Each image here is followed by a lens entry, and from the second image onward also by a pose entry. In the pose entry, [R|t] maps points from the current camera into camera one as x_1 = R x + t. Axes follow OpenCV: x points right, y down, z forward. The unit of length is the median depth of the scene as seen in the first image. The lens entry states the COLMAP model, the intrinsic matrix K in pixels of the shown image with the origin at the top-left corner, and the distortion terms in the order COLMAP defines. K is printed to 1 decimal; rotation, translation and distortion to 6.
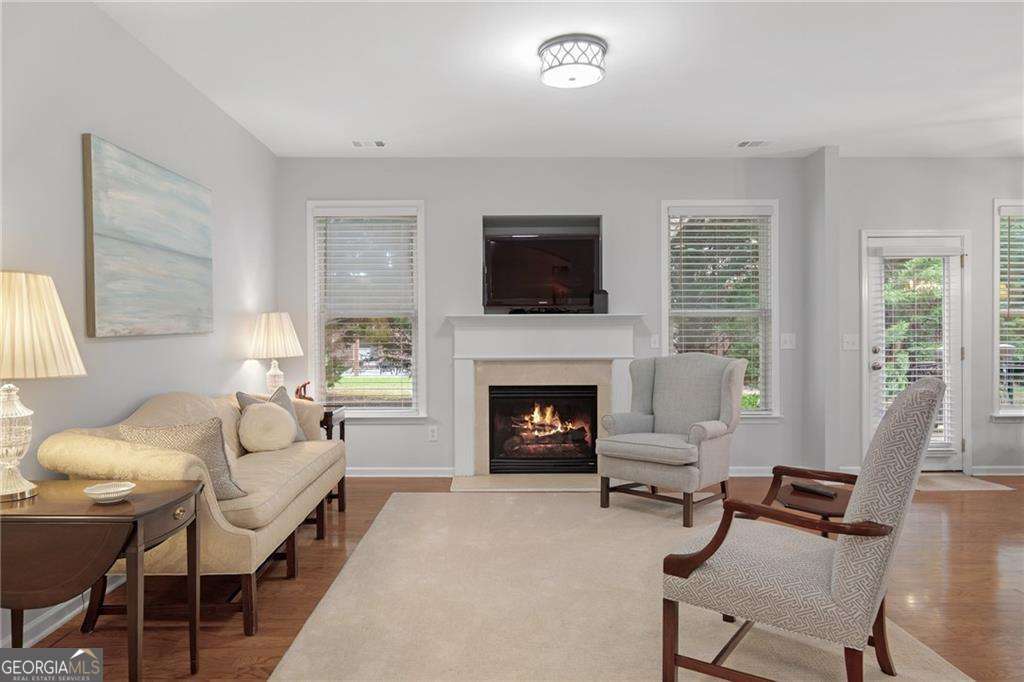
lens RADIAL K [[609.4, 0, 509.2], [0, 609.4, 336.2], [0, 0, 1]] dist [0.002539, 0.000007]
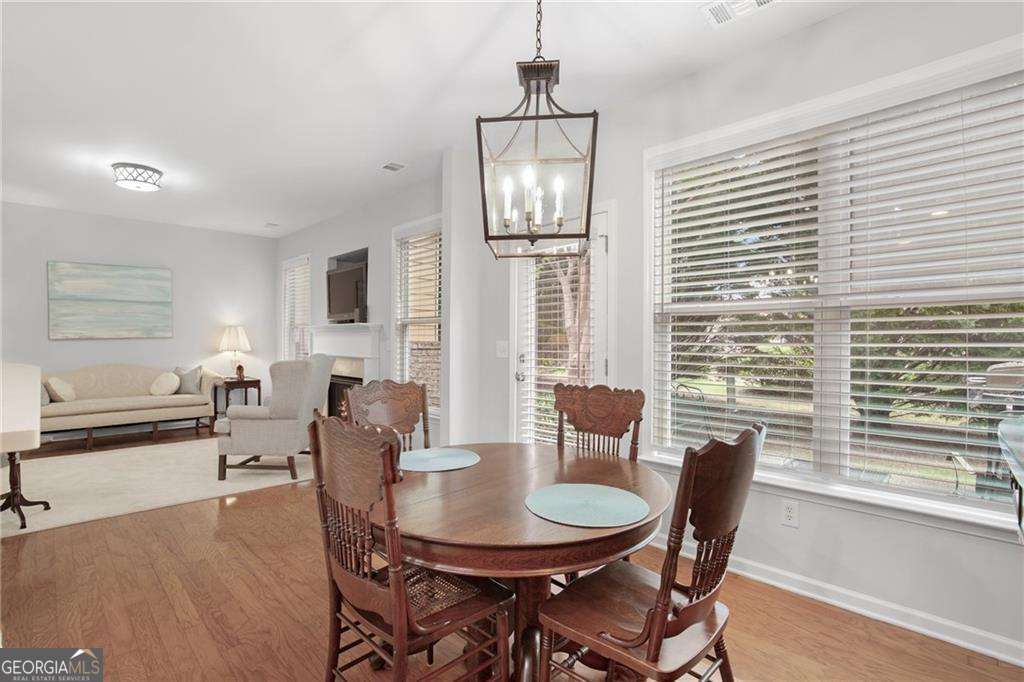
lens RADIAL K [[493.0, 0, 512.0], [0, 493.0, 341.0], [0, 0, 1]] dist [-0.013944, -0.000017]
pose [[0.693967, 0.006228, -0.719980, 1.121357], [-0.007021, 0.999974, 0.001883, -0.003952], [0.719972, 0.003748, 0.693993, 0.504796]]
